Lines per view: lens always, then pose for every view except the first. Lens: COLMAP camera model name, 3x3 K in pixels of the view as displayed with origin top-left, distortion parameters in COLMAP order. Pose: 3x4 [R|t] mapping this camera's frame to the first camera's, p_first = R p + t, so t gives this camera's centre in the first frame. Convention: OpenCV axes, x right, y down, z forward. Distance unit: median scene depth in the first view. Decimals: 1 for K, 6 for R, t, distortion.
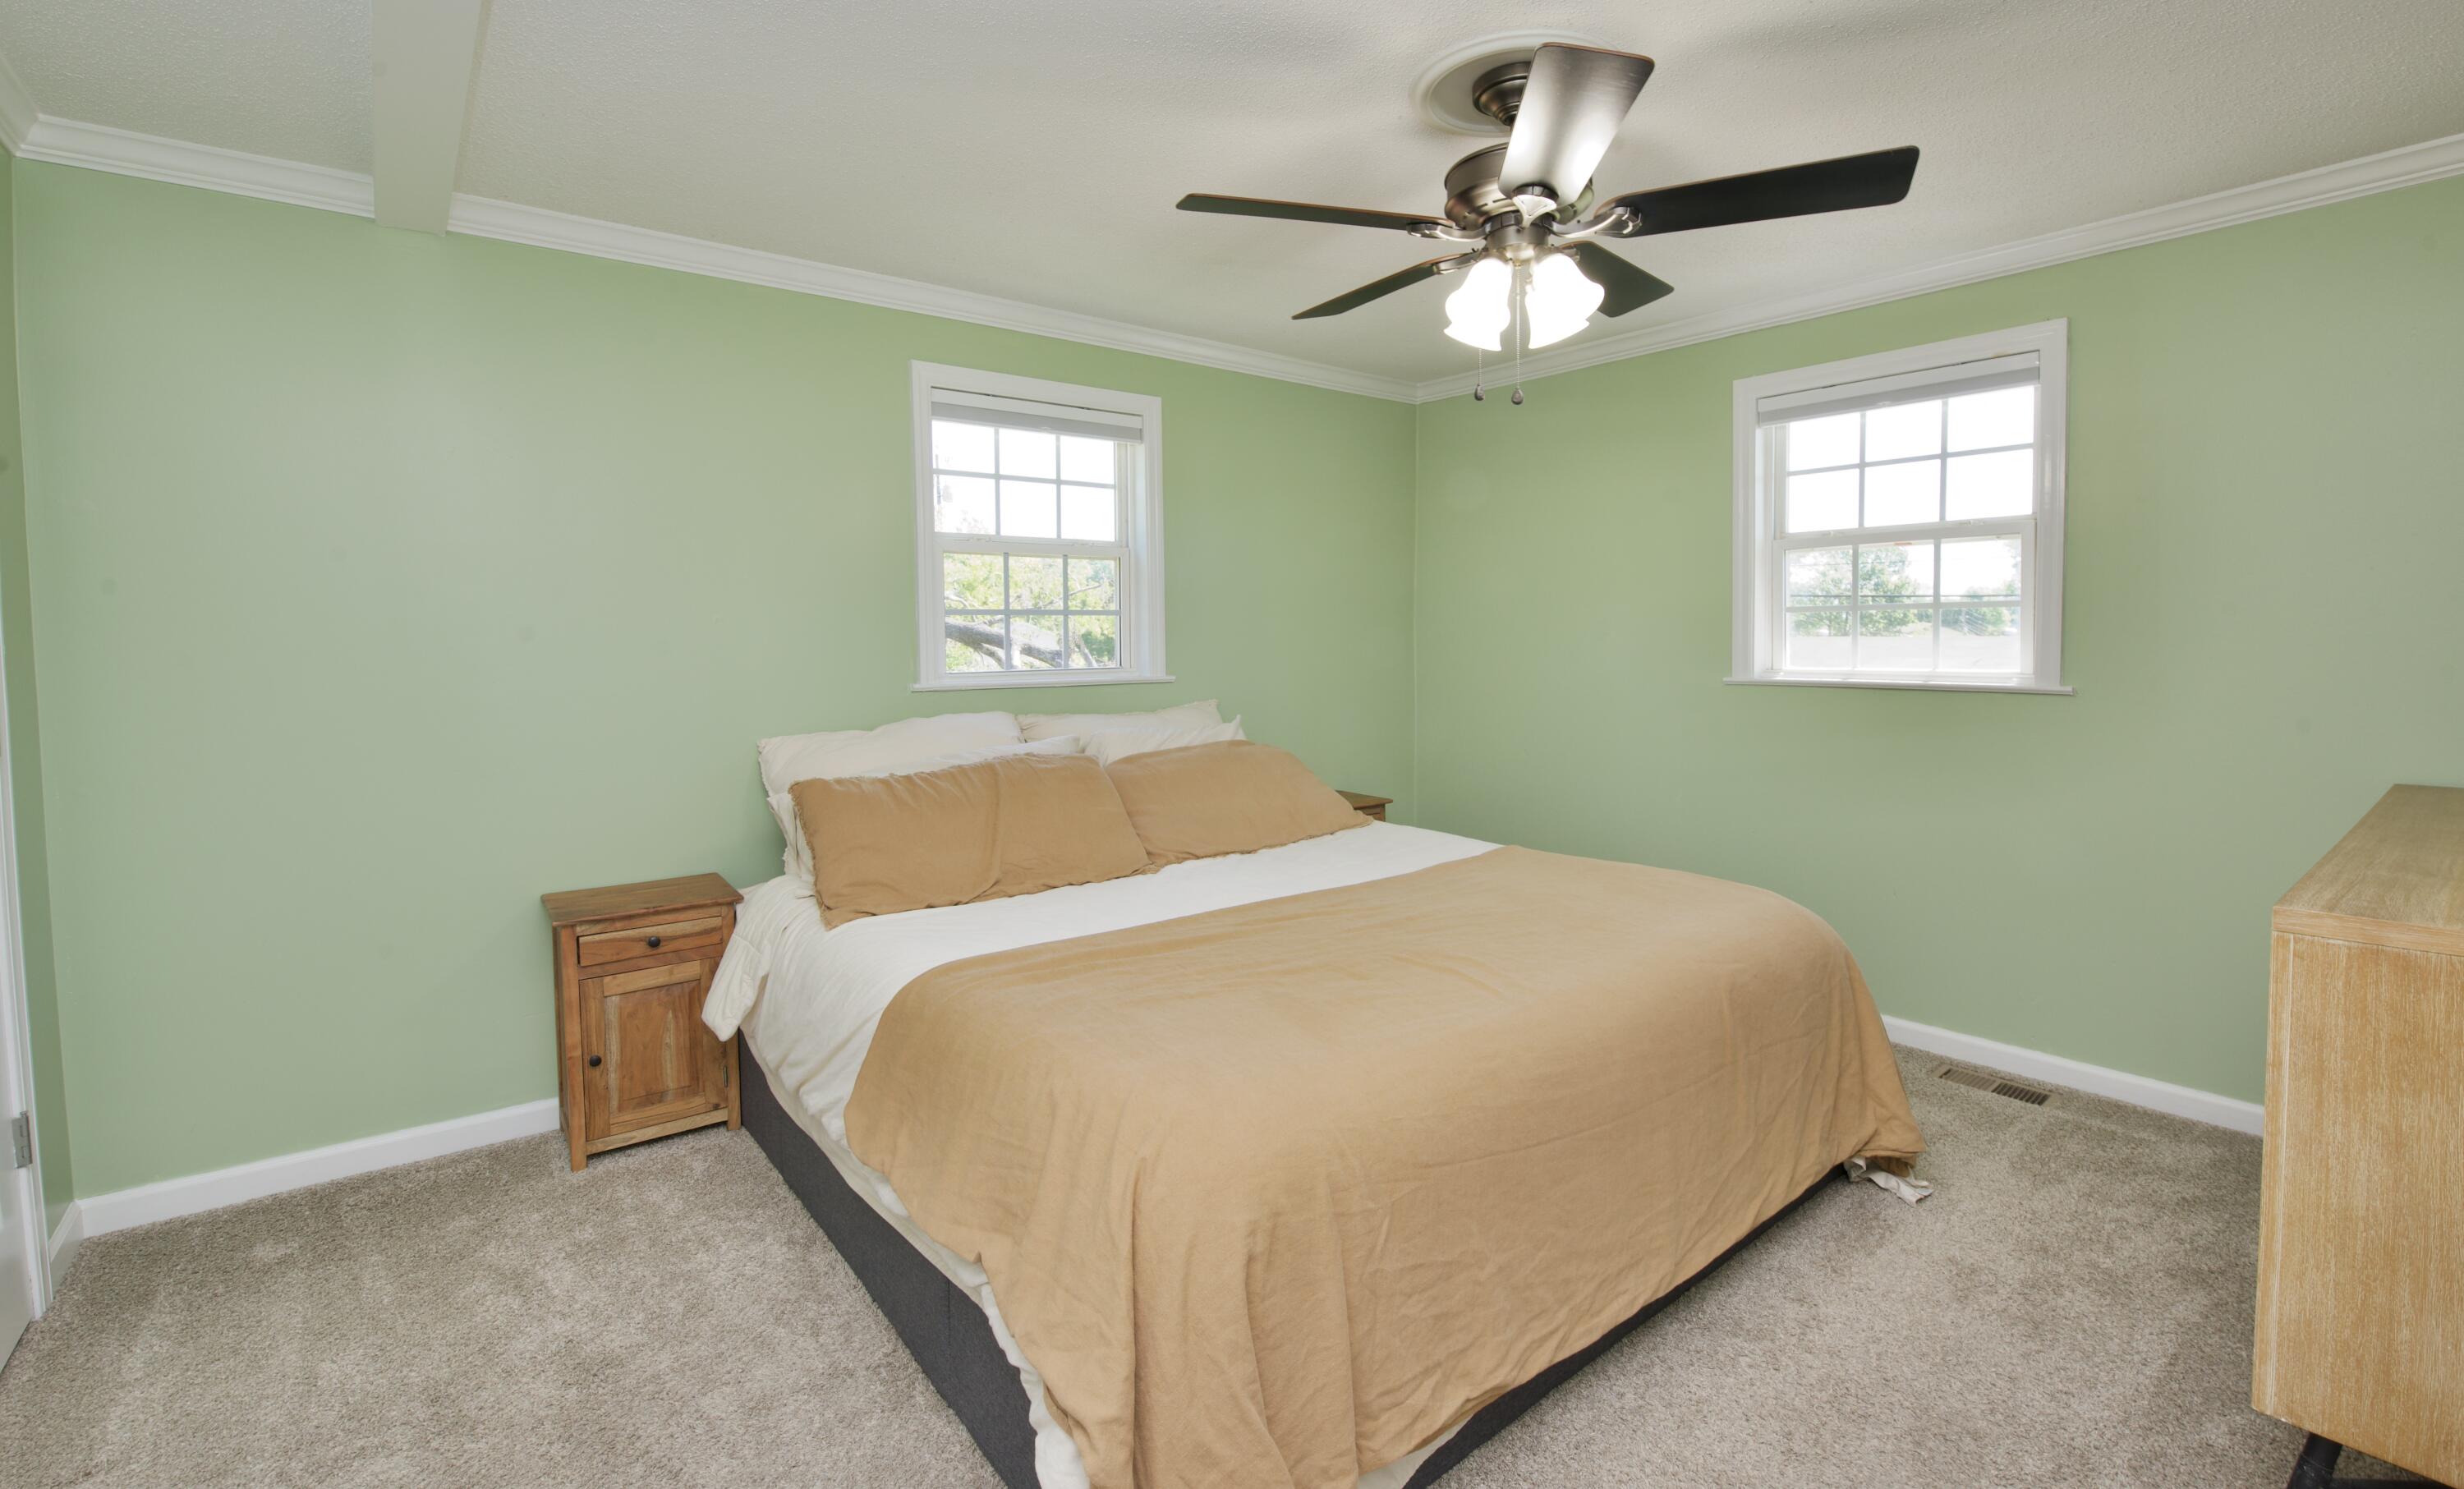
lens RADIAL K [[1094.1, 0, 1232.2], [0, 1094.1, 692.1], [0, 0, 1]] dist [-0.026243, -0.000516]
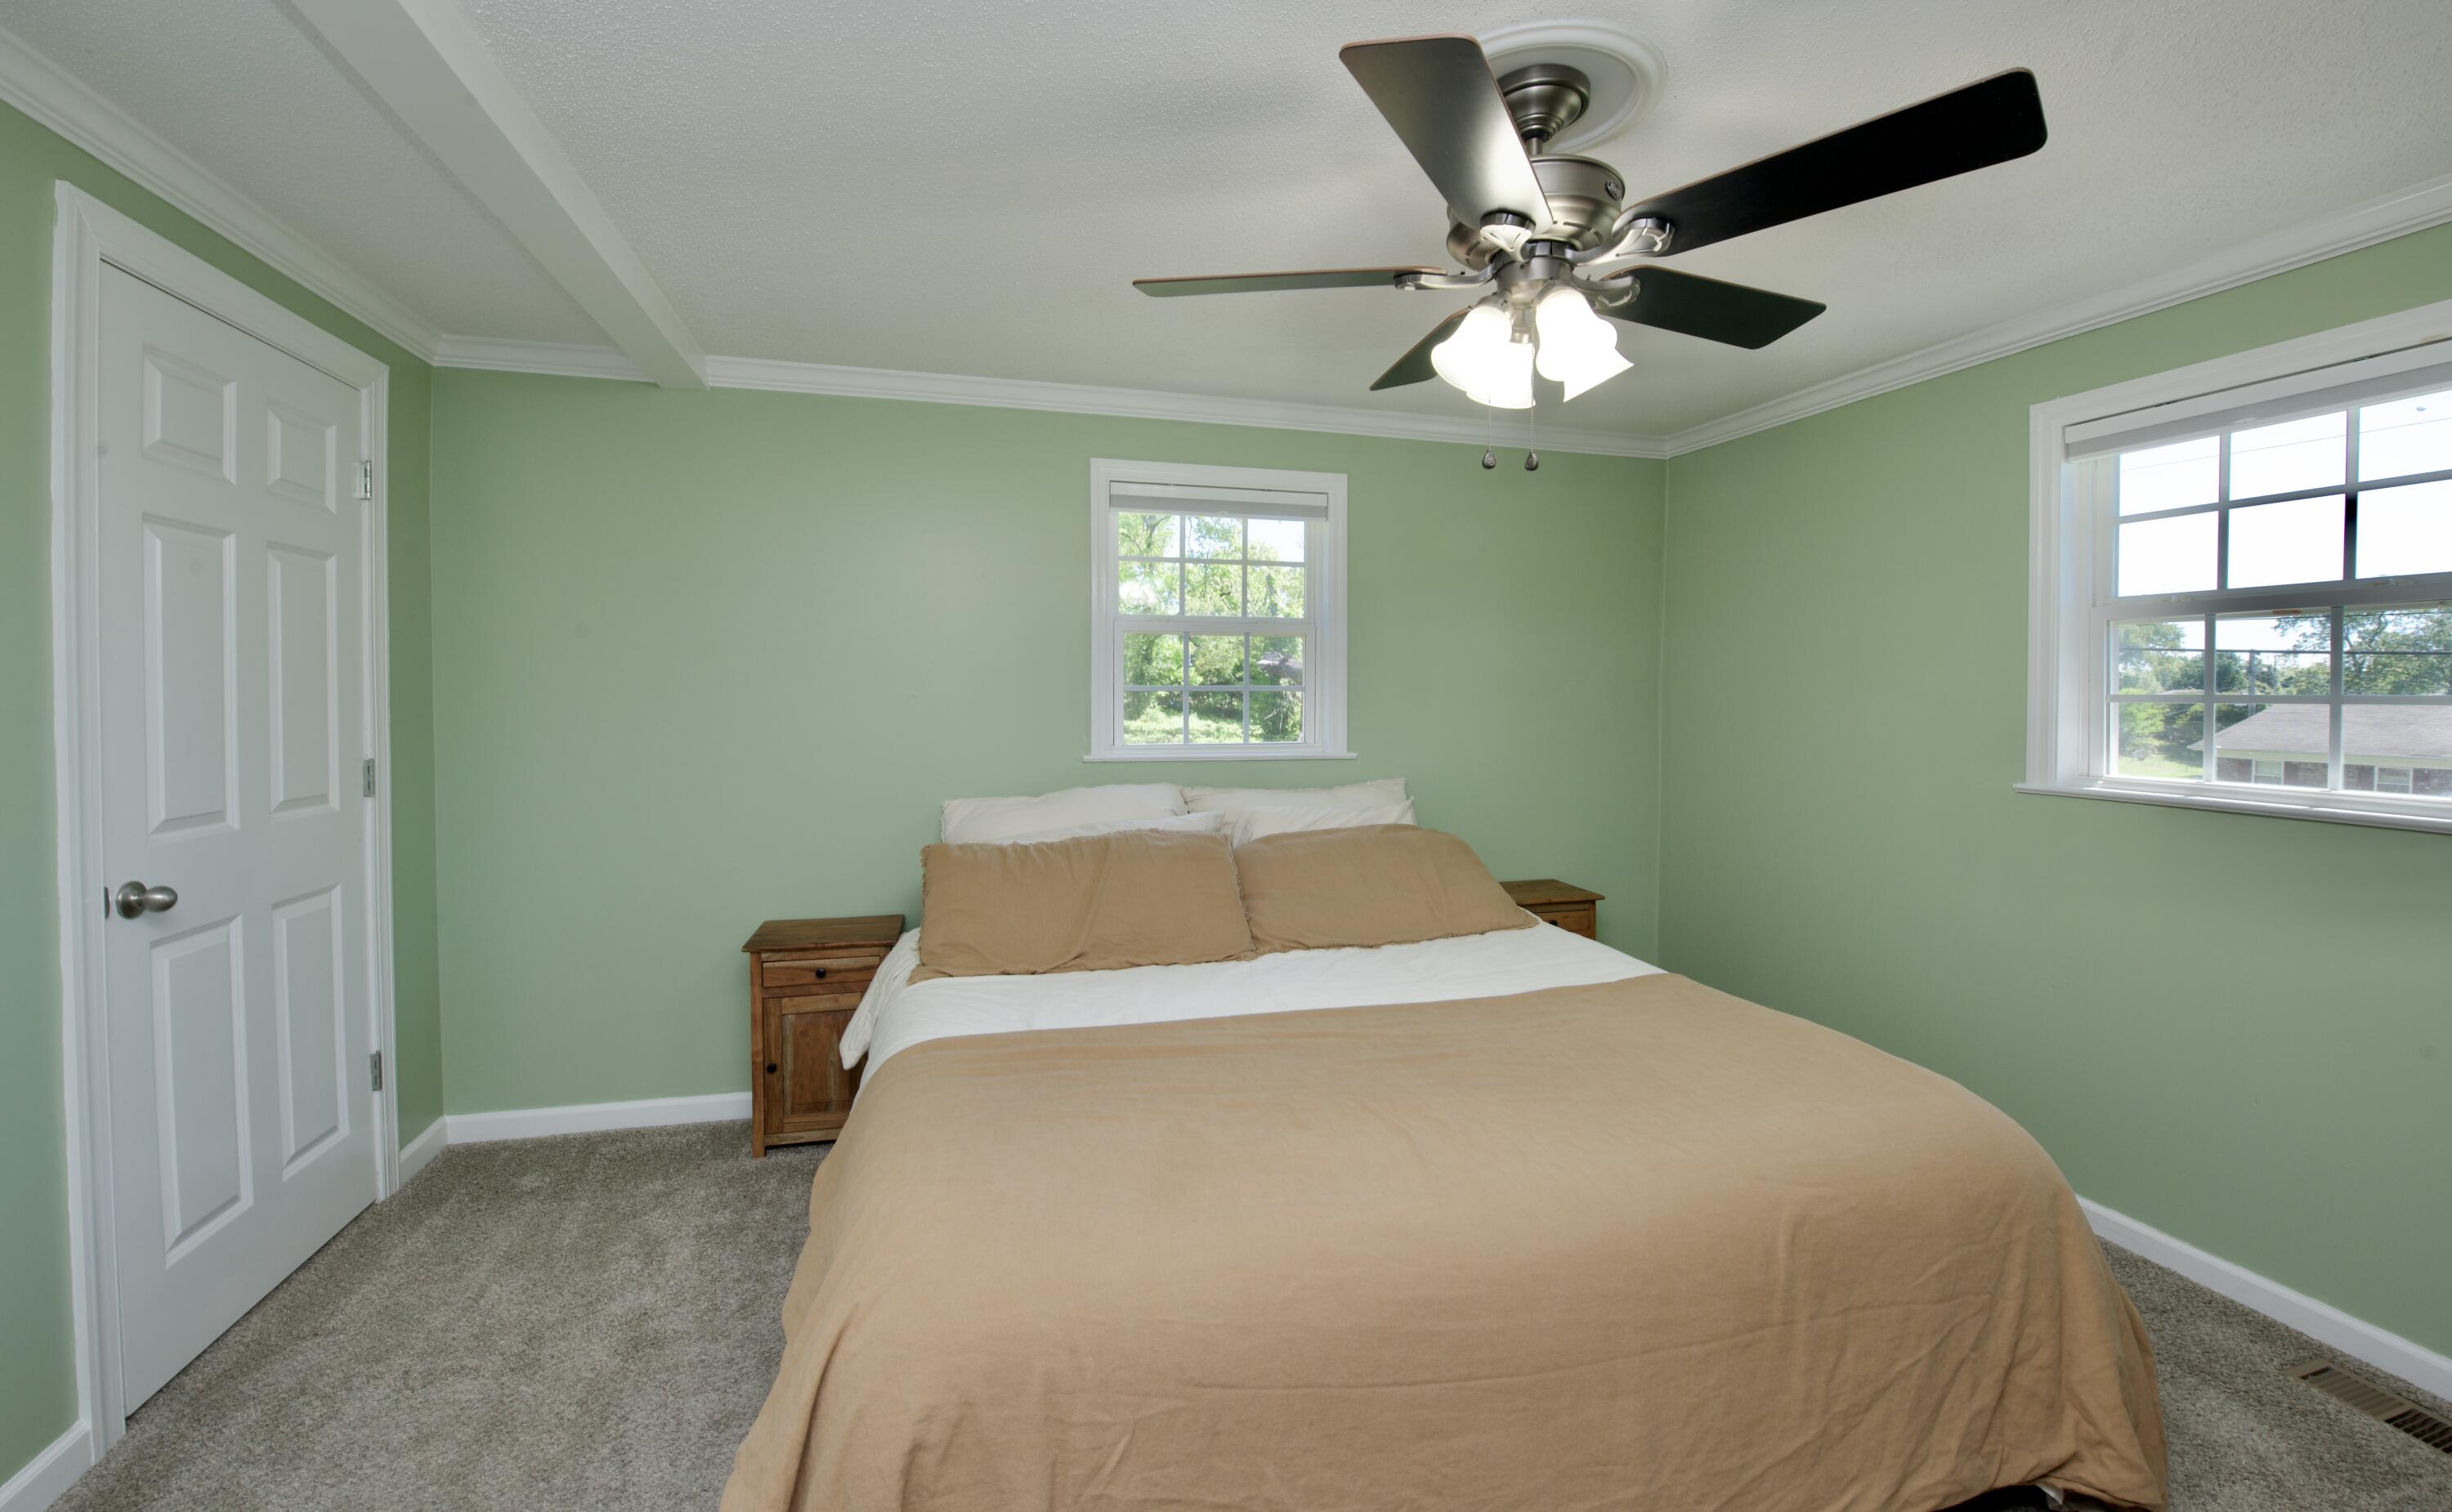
lens RADIAL K [[1015.9, 0, 1227.6], [0, 1015.9, 713.0], [0, 0, 1]] dist [-0.025471, -0.000091]
pose [[0.920894, 0.022842, -0.389142, 0.292675], [-0.032439, 0.999310, -0.018109, -0.045256], [0.388460, 0.029300, 0.921000, 0.159502]]
